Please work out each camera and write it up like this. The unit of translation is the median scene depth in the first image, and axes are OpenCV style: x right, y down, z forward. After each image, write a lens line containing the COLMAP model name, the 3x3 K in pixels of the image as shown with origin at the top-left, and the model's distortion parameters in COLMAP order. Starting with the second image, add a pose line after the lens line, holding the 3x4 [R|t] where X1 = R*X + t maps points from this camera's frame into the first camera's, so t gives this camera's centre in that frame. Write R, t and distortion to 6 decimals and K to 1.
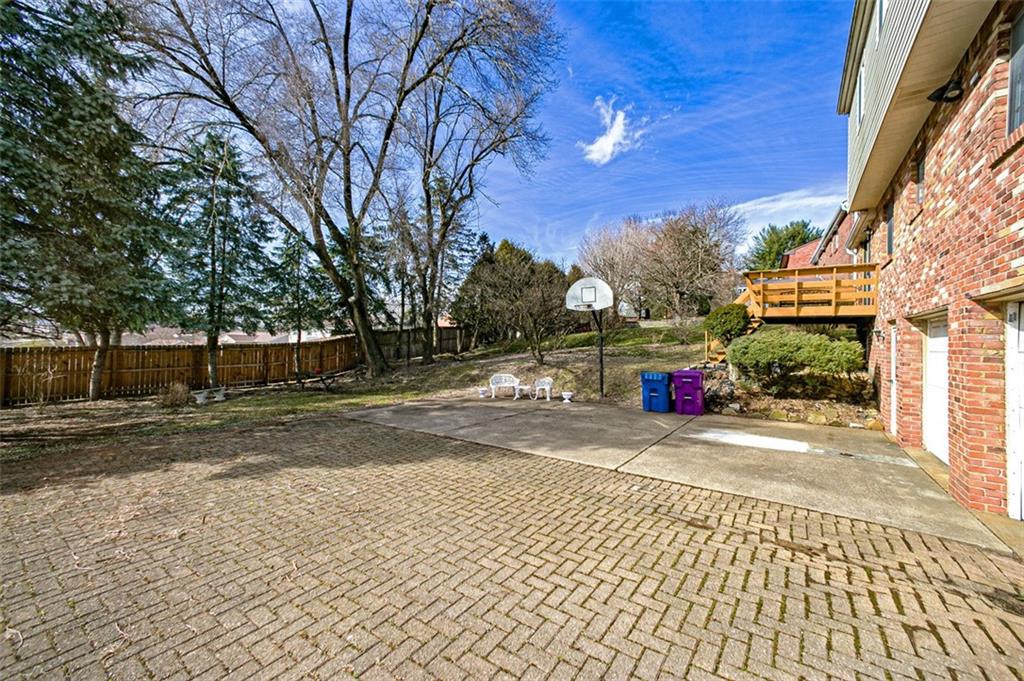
lens RADIAL K [[398.8, 0, 518.2], [0, 398.8, 336.9], [0, 0, 1]] dist [-0.001724, -0.000511]
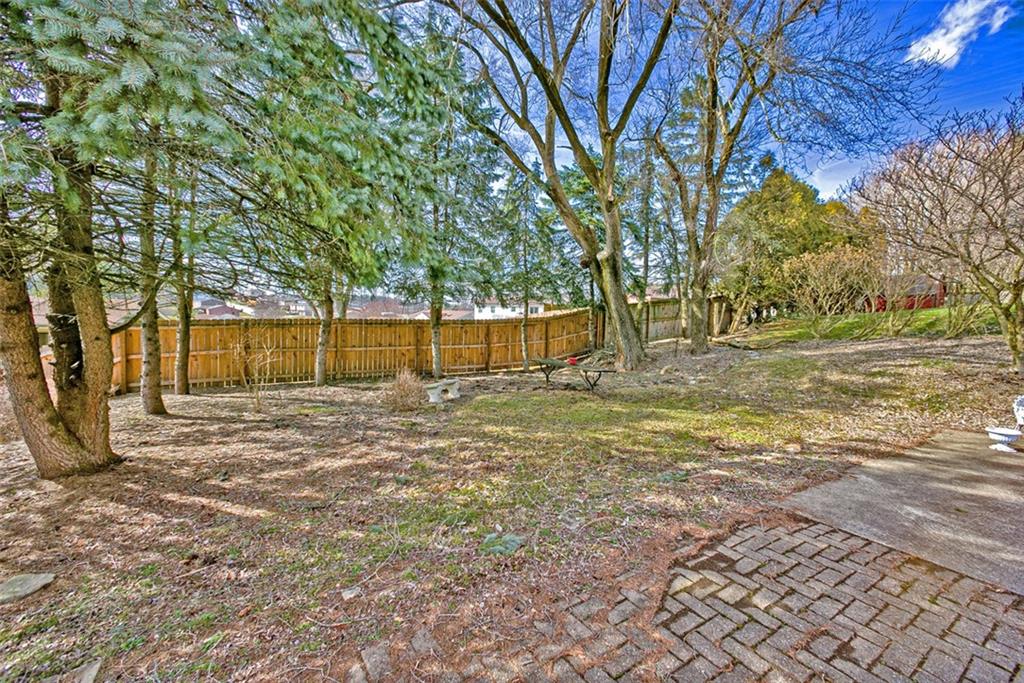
lens RADIAL K [[398.8, 0, 507.8], [0, 398.8, 341.0], [0, 0, 1]] dist [-0.001724, -0.000511]
pose [[0.919712, 0.029173, -0.391508, -0.293988], [-0.005815, 0.998138, 0.060716, 0.012344], [0.392551, -0.053565, 0.918169, 0.301806]]
